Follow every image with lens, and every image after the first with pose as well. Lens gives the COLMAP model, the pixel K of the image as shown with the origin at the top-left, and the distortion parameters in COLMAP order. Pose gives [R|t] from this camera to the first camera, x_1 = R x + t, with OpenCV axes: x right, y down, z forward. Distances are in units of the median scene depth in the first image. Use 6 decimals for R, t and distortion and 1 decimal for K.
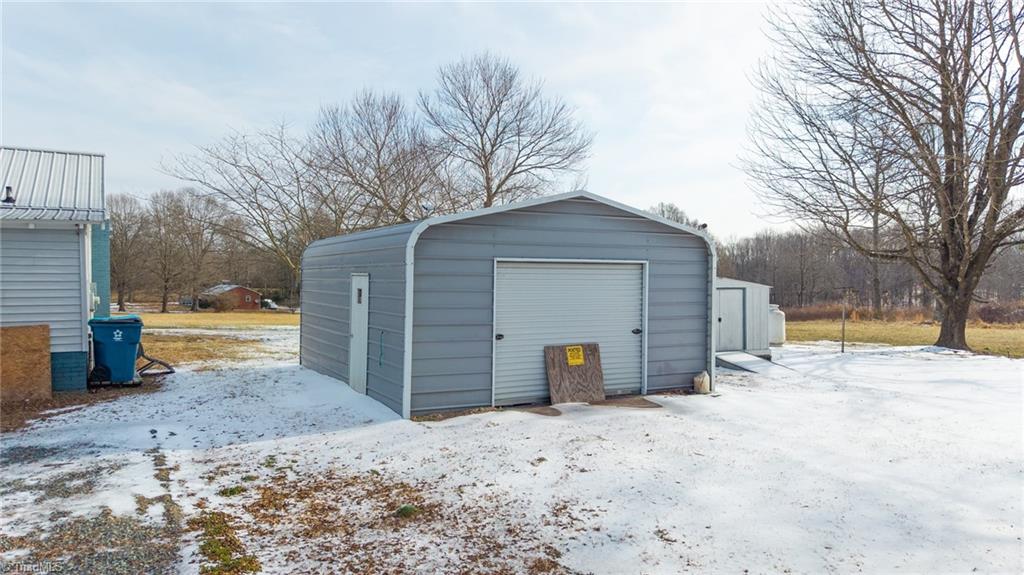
lens RADIAL K [[686.9, 0, 512.0], [0, 686.9, 287.5], [0, 0, 1]] dist [0.026230, -0.035044]
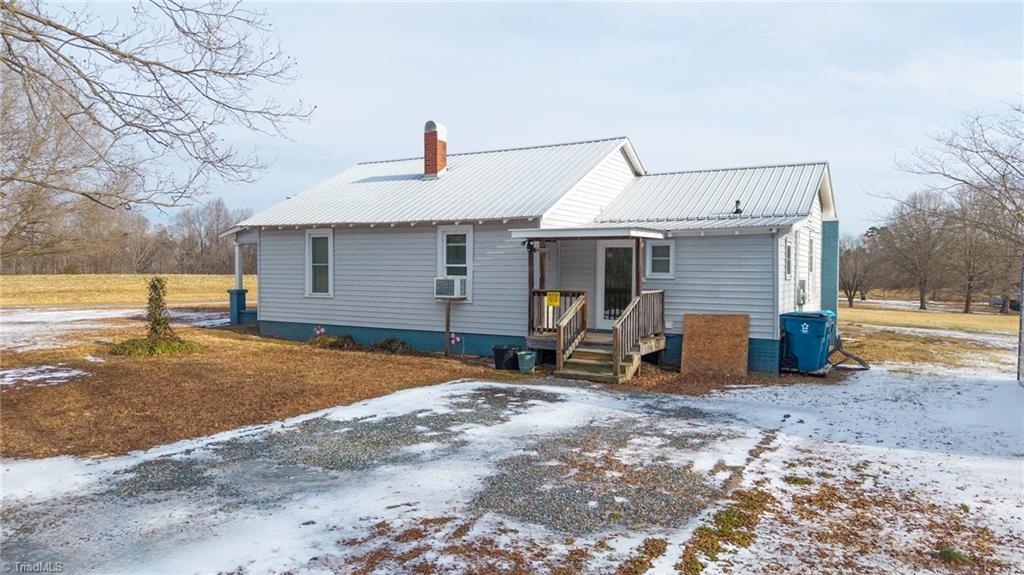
lens RADIAL K [[686.9, 0, 512.0], [0, 686.9, 287.5], [0, 0, 1]] dist [0.026230, -0.035044]
pose [[0.484721, 0.021488, -0.874405, 0.186304], [-0.018472, 0.999727, 0.014327, -0.002735], [0.874474, 0.009208, 0.484985, 0.071095]]
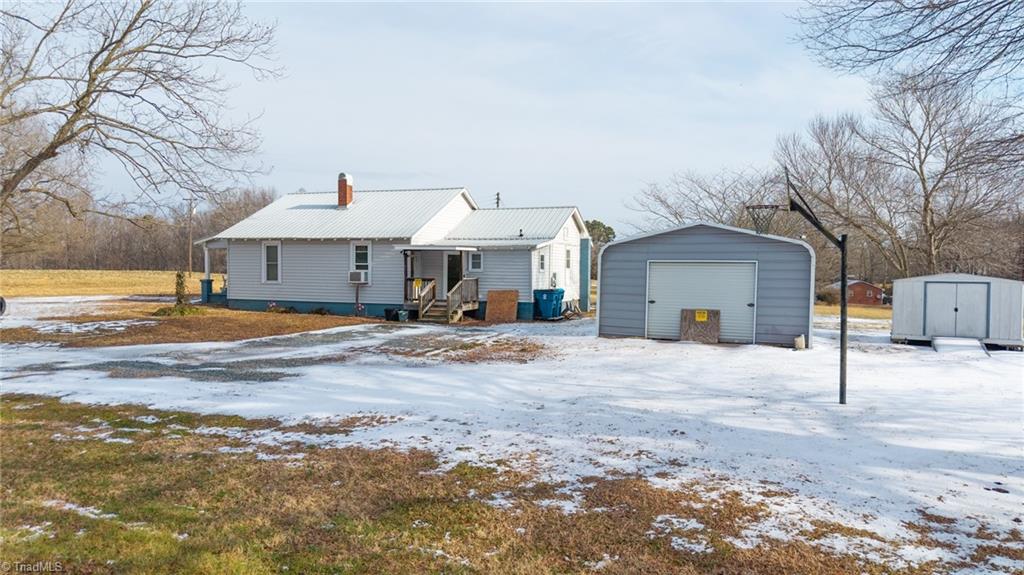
lens RADIAL K [[599.1, 0, 512.0], [0, 599.1, 287.5], [0, 0, 1]] dist [0.023015, -0.000393]
pose [[0.641772, 0.026747, -0.766429, 0.934255], [-0.019266, 0.999639, 0.018753, 0.008107], [0.766653, 0.002731, 0.642056, -0.338571]]
